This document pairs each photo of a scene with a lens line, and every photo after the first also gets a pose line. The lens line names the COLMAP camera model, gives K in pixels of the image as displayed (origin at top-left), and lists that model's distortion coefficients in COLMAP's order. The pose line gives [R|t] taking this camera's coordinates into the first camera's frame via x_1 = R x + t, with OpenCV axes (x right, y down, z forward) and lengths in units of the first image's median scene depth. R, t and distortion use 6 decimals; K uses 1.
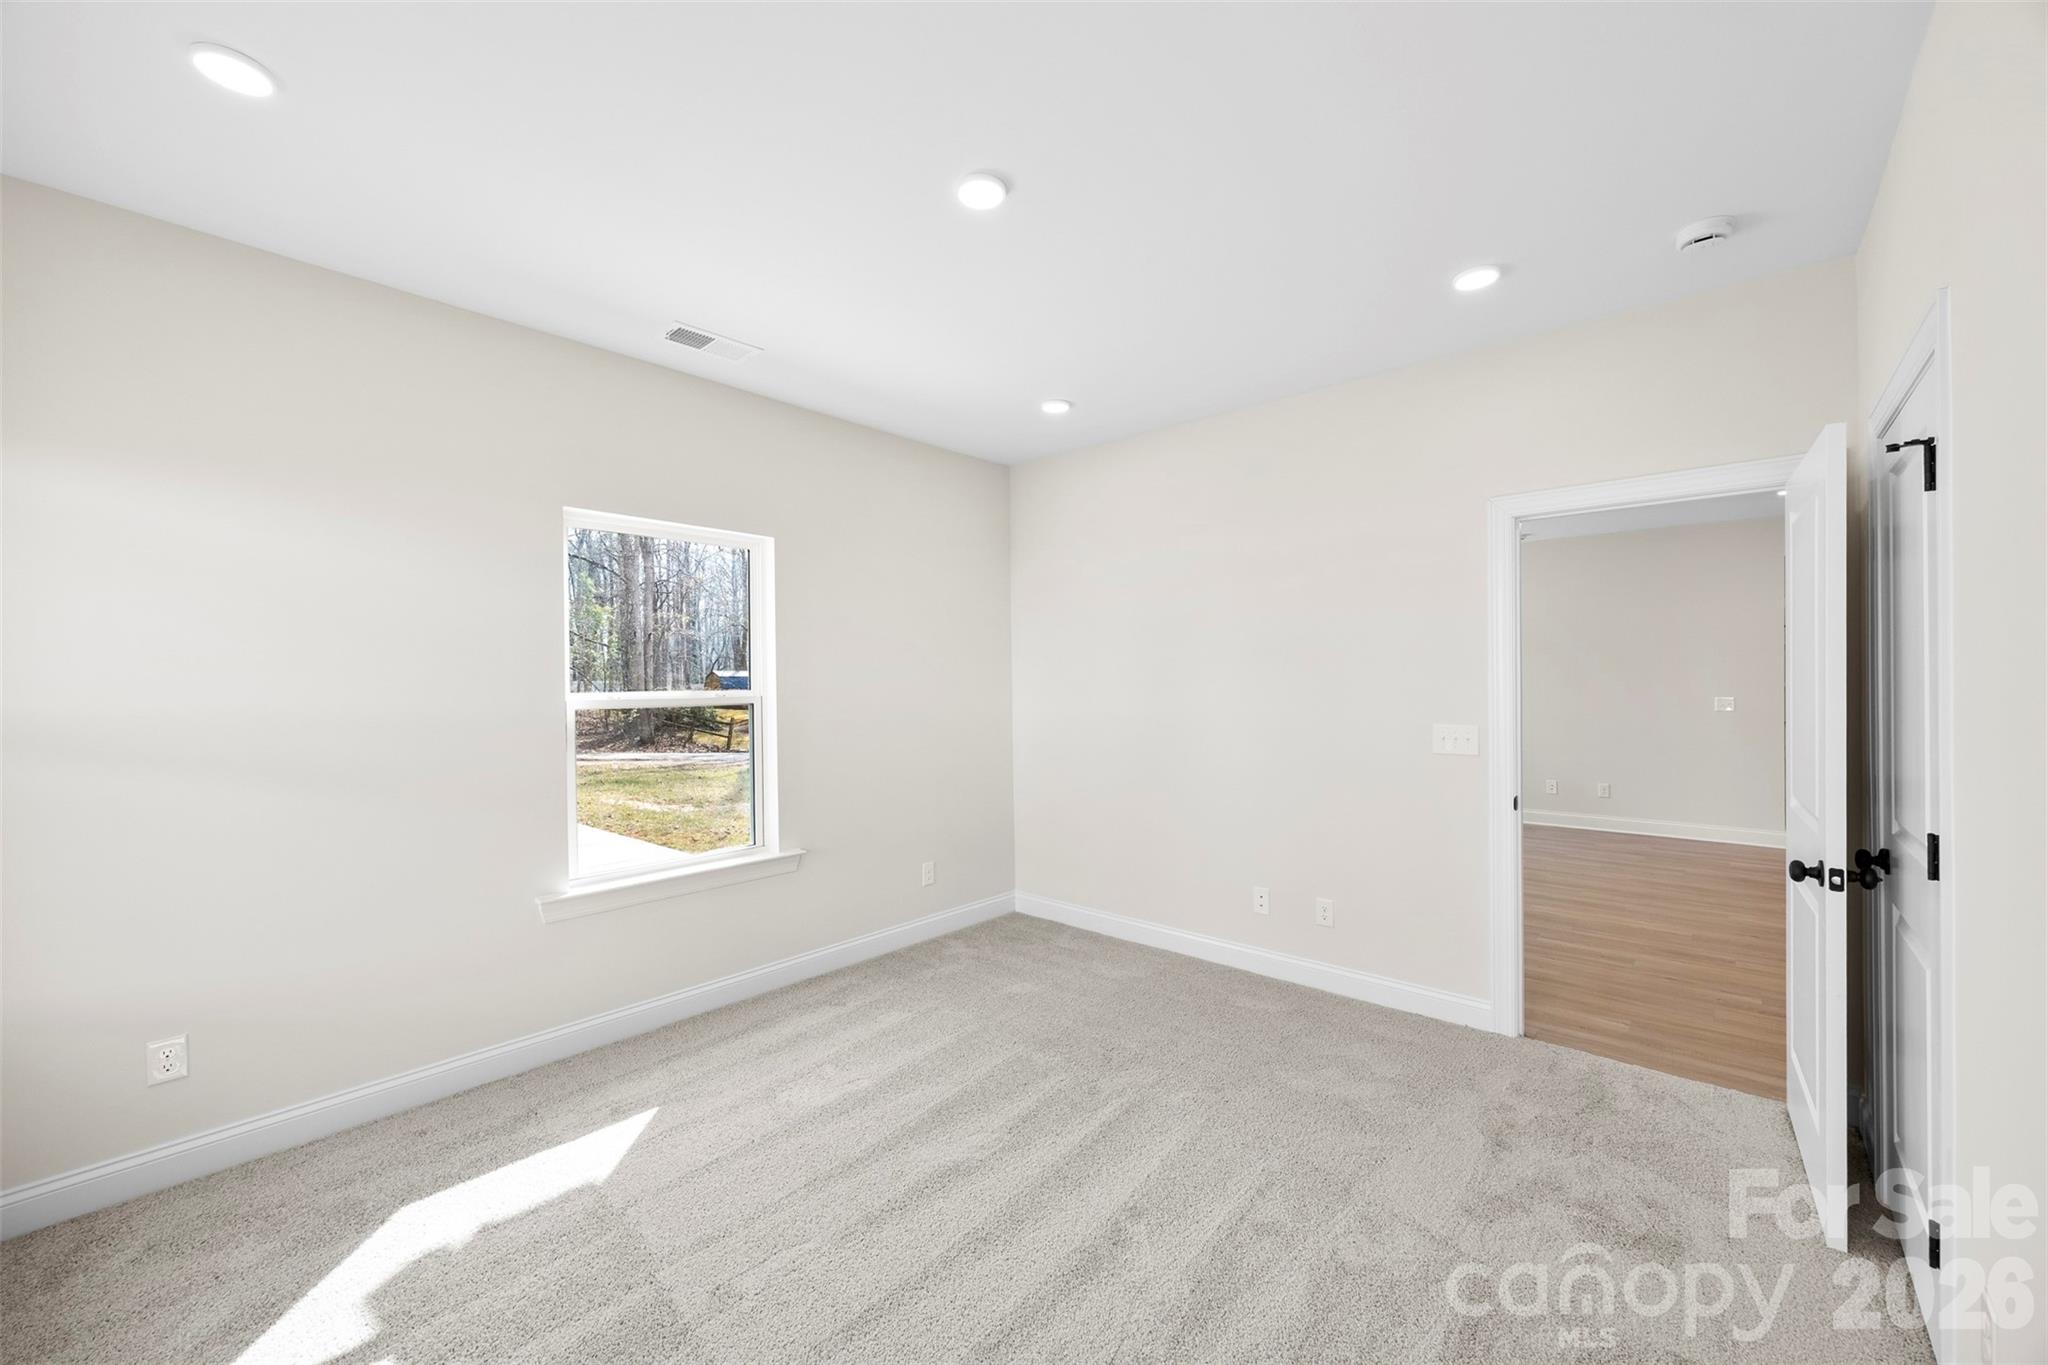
lens RADIAL K [[783.7, 0, 1033.6], [0, 783.7, 683.6], [0, 0, 1]] dist [-0.007642, 0.001708]
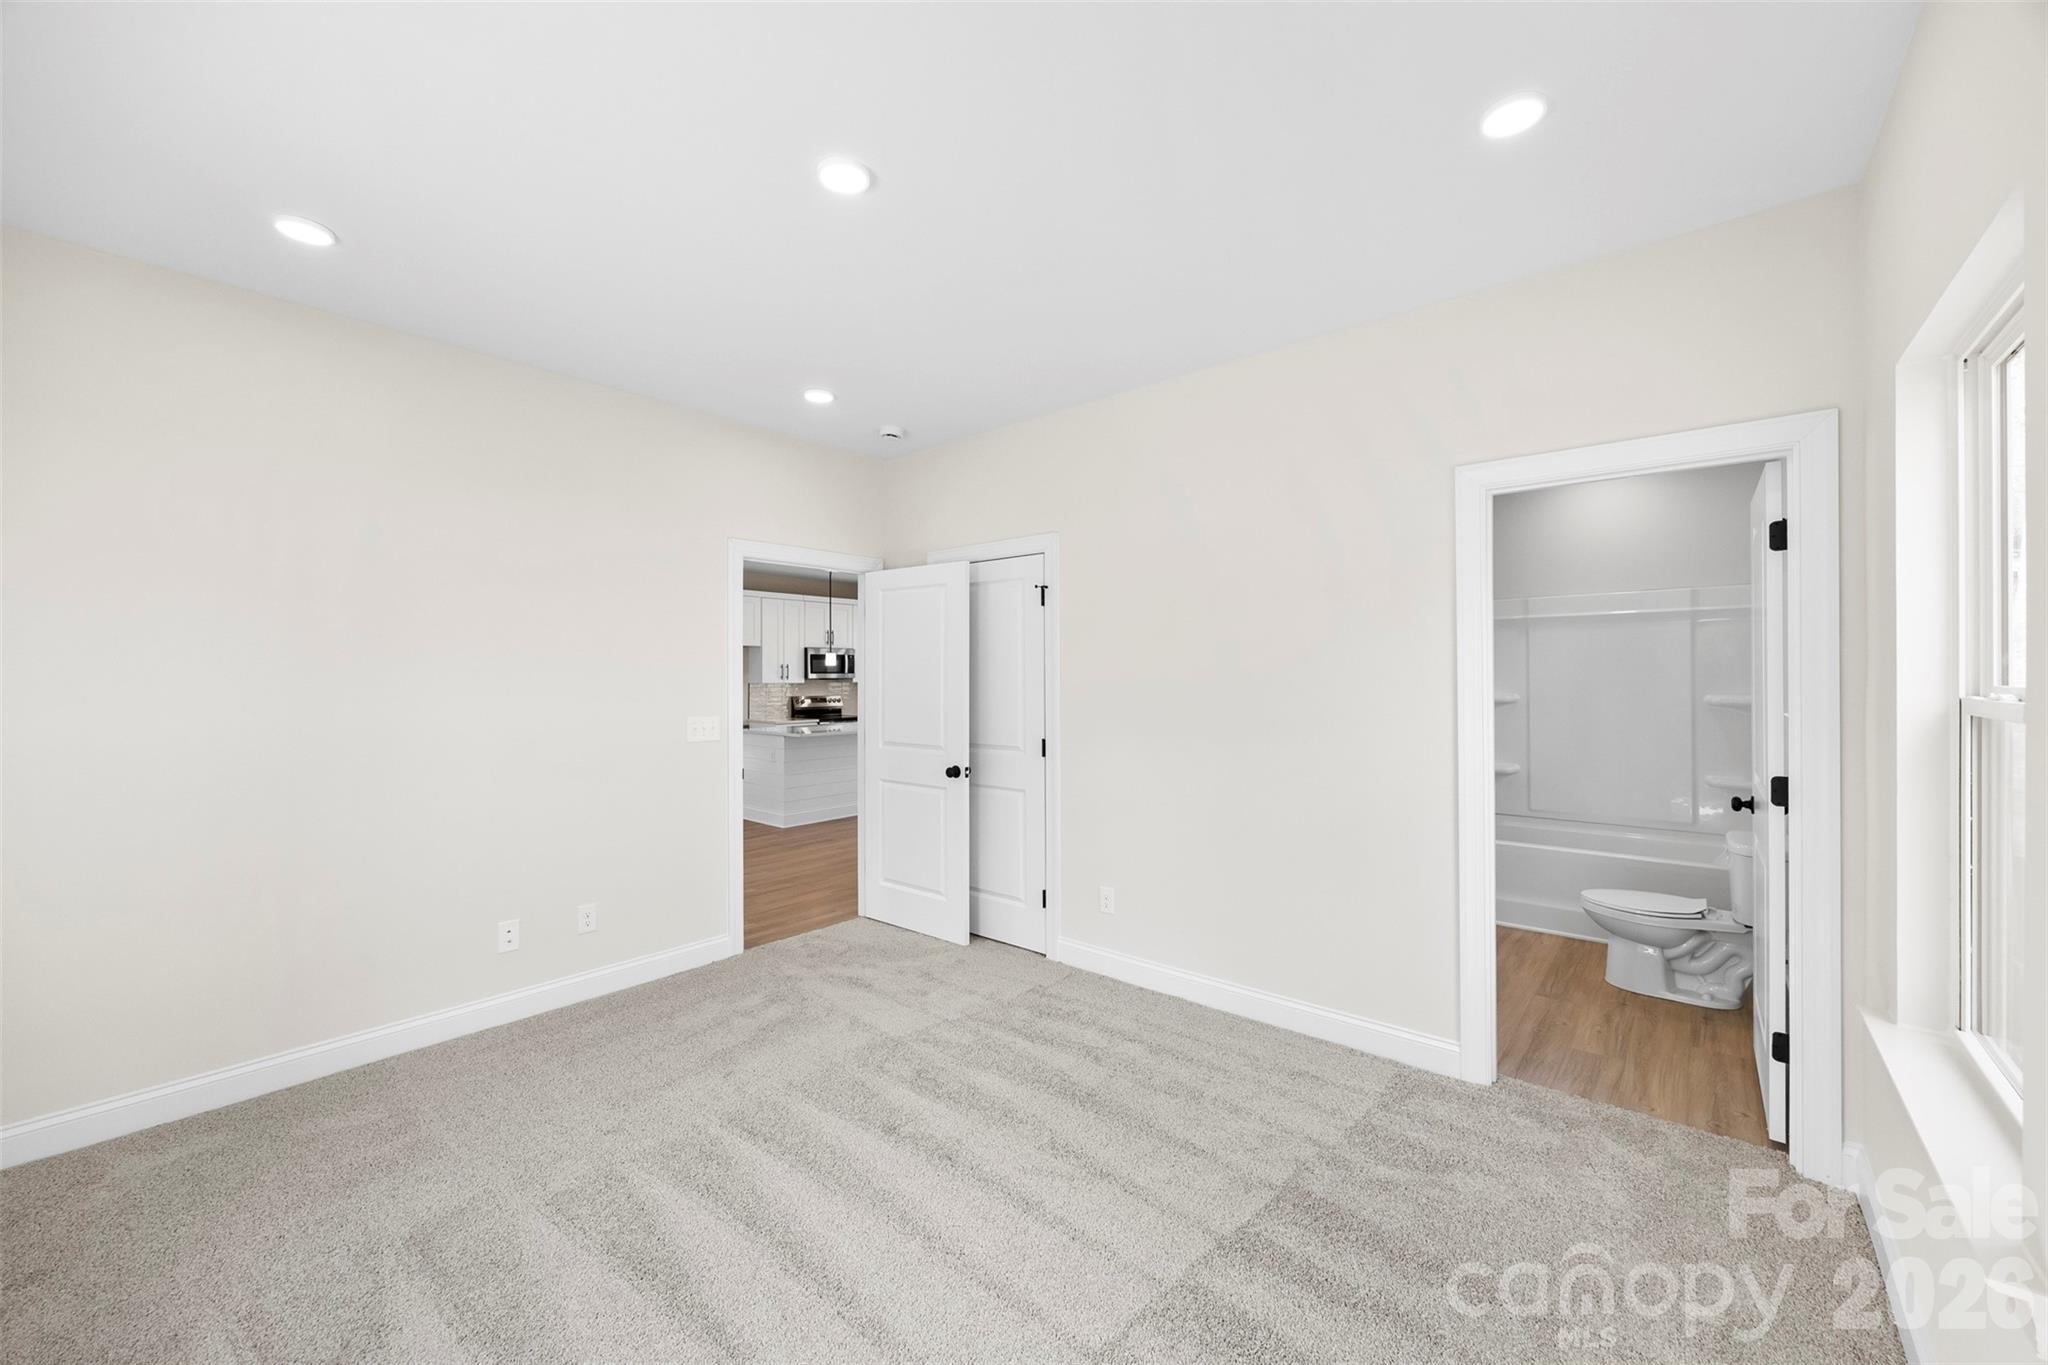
lens RADIAL K [[783.7, 0, 1029.3], [0, 783.7, 675.1], [0, 0, 1]] dist [-0.007642, 0.001708]
pose [[-0.018856, 0.008904, 0.999783, -0.705010], [0.007371, 0.999934, -0.008766, 0.002413], [-0.999795, 0.007204, -0.018920, 0.538203]]
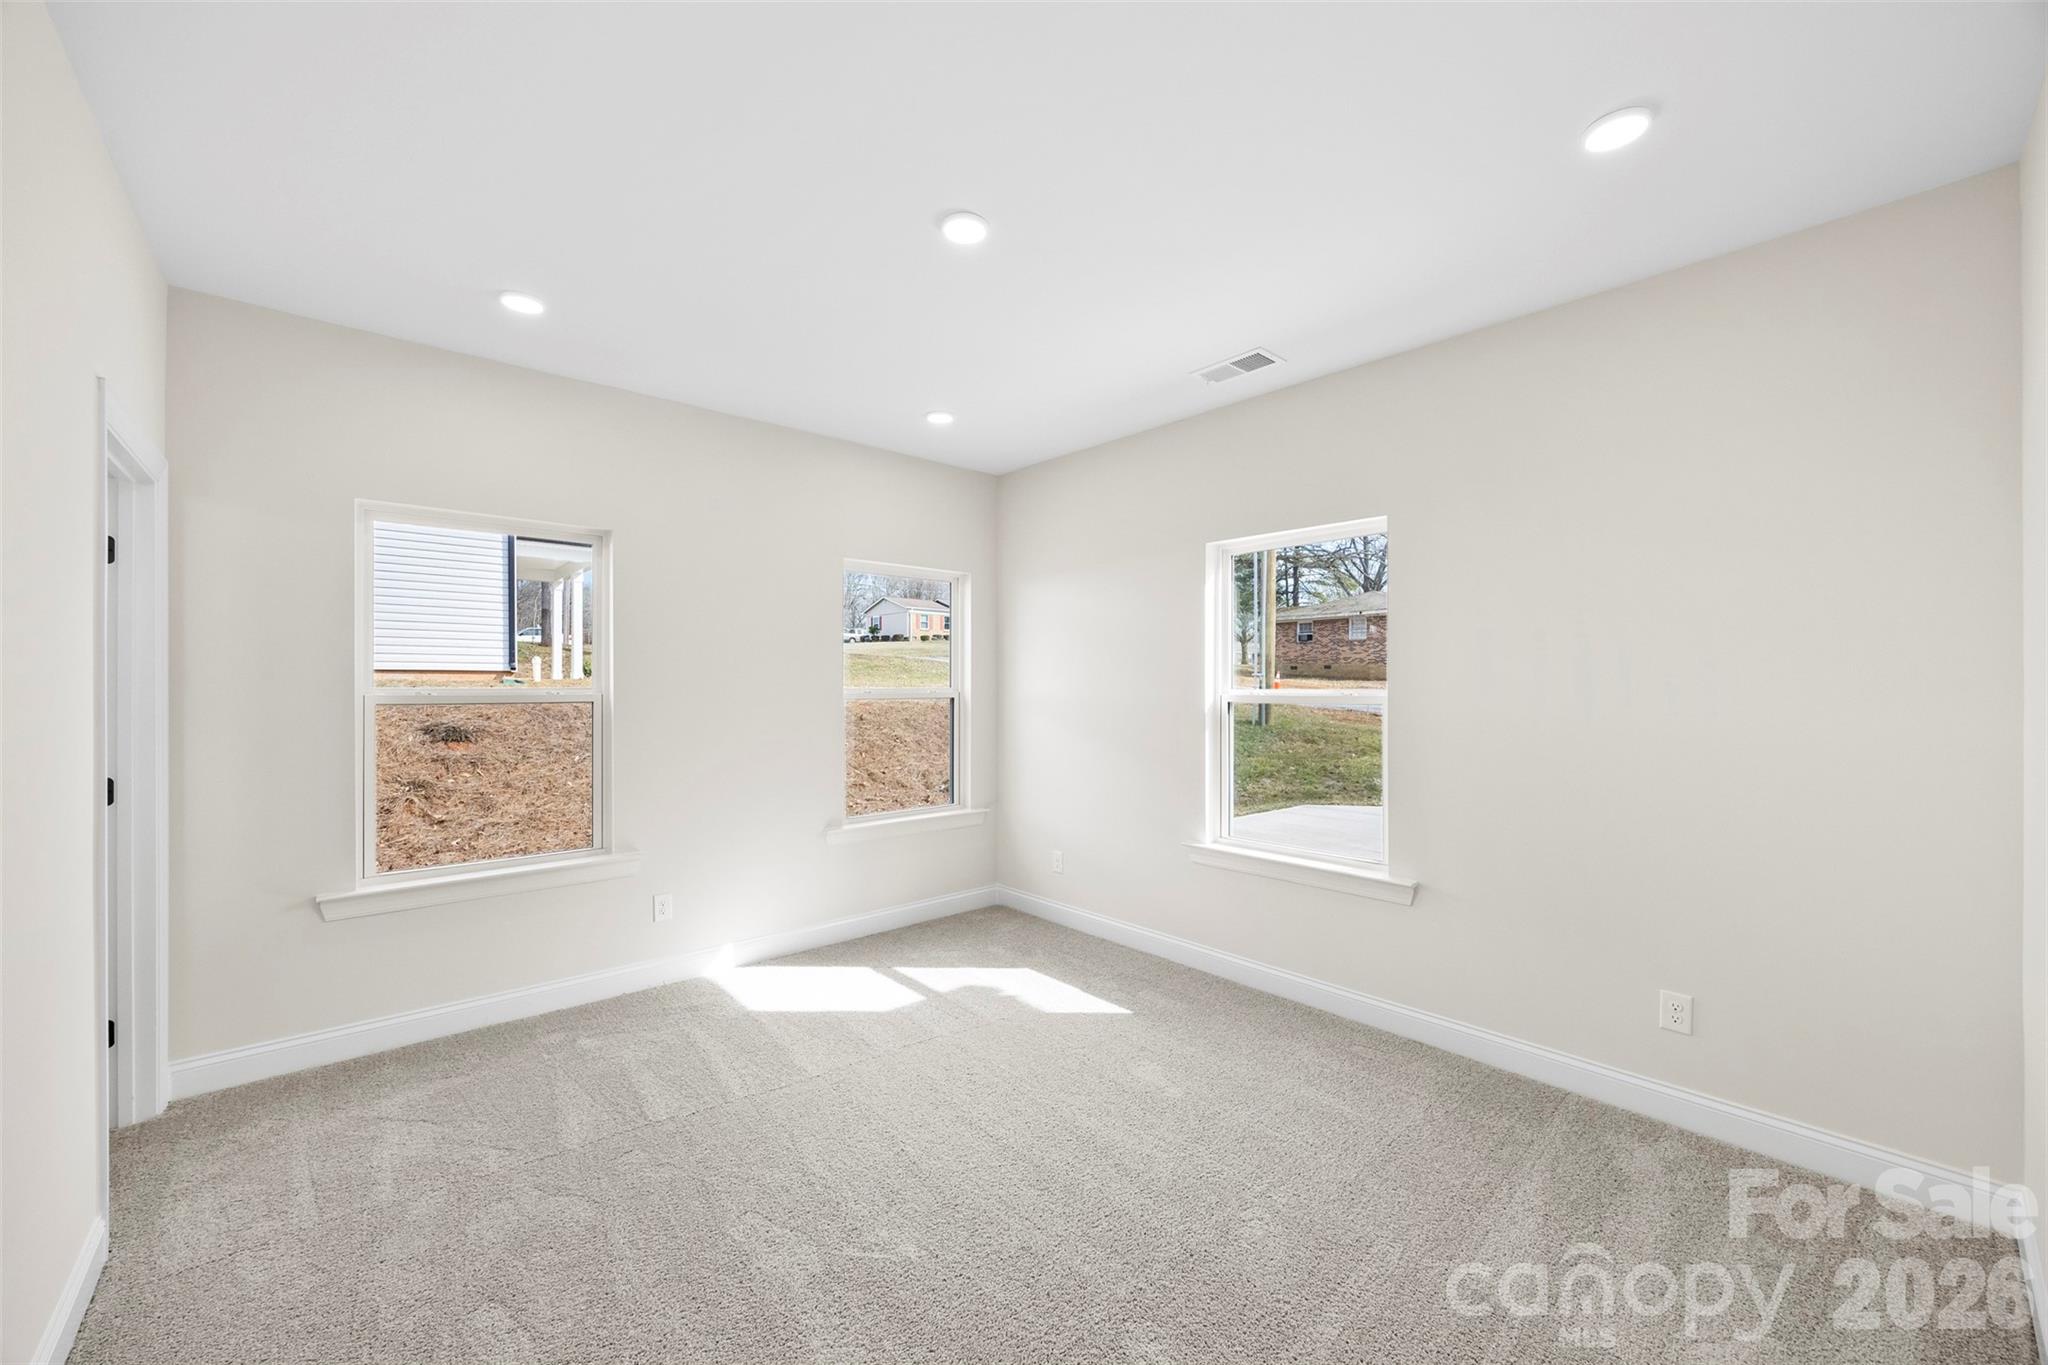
lens RADIAL K [[783.7, 0, 1026.1], [0, 783.7, 682.2], [0, 0, 1]] dist [-0.007642, 0.001708]
pose [[-0.107090, 0.002635, -0.994246, 0.676799], [-0.004305, 0.999986, 0.003114, -0.000248], [0.994240, 0.004614, -0.107078, 0.808229]]
